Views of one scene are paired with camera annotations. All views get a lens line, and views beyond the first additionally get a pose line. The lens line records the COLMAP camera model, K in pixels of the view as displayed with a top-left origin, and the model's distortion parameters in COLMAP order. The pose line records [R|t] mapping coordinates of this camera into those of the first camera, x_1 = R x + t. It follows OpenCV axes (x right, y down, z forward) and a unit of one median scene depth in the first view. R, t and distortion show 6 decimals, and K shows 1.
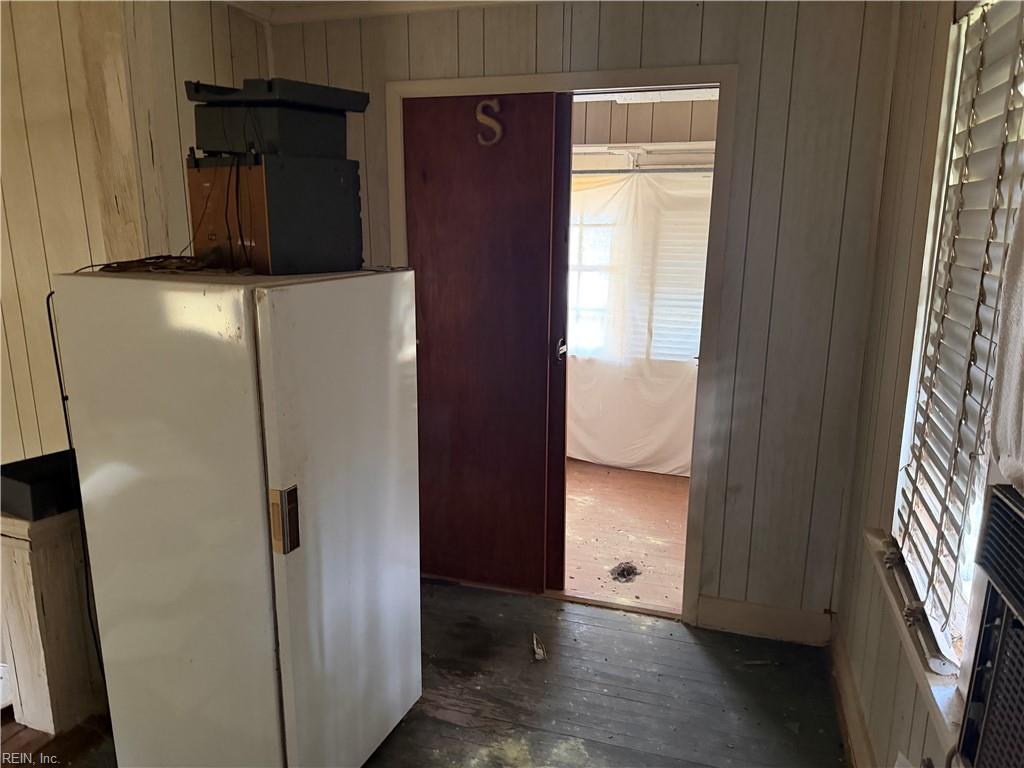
lens RADIAL K [[731.1, 0, 508.5], [0, 731.1, 381.6], [0, 0, 1]] dist [0.028125, -0.045009]
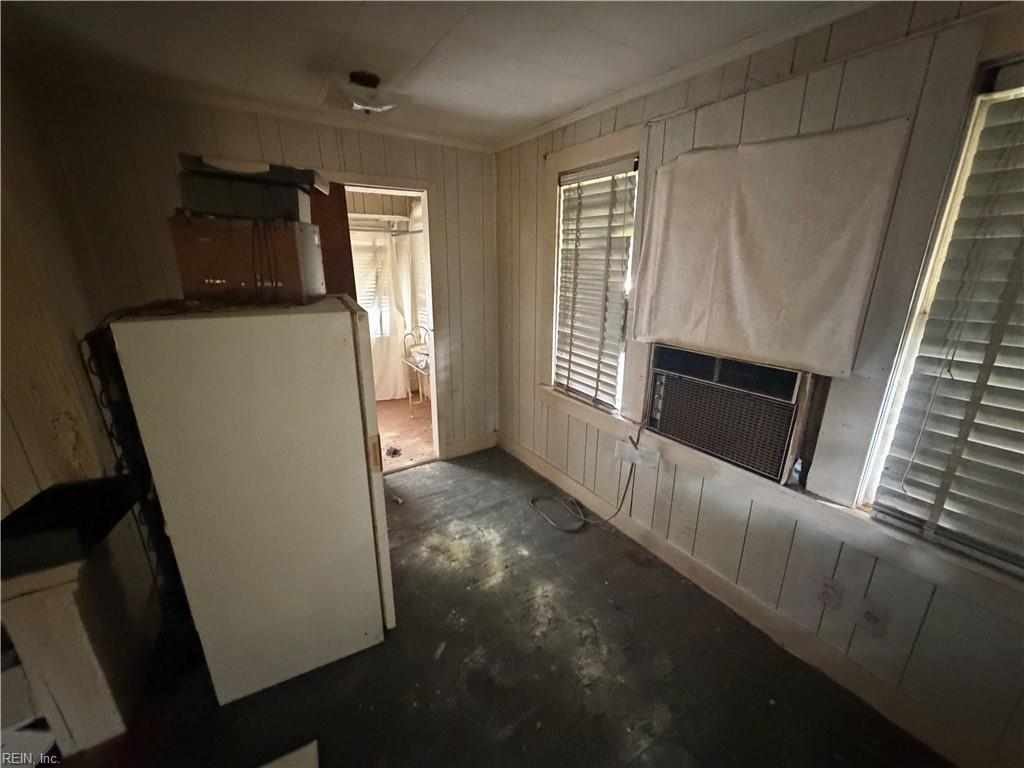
lens RADIAL K [[410.9, 0, 512.0], [0, 410.9, 384.0], [0, 0, 1]] dist [-0.000216, -0.000035]
pose [[0.635104, -0.232450, 0.736621, -0.376004], [0.166013, 0.972436, 0.163730, -0.030445], [-0.754376, 0.018303, 0.656187, 0.077787]]
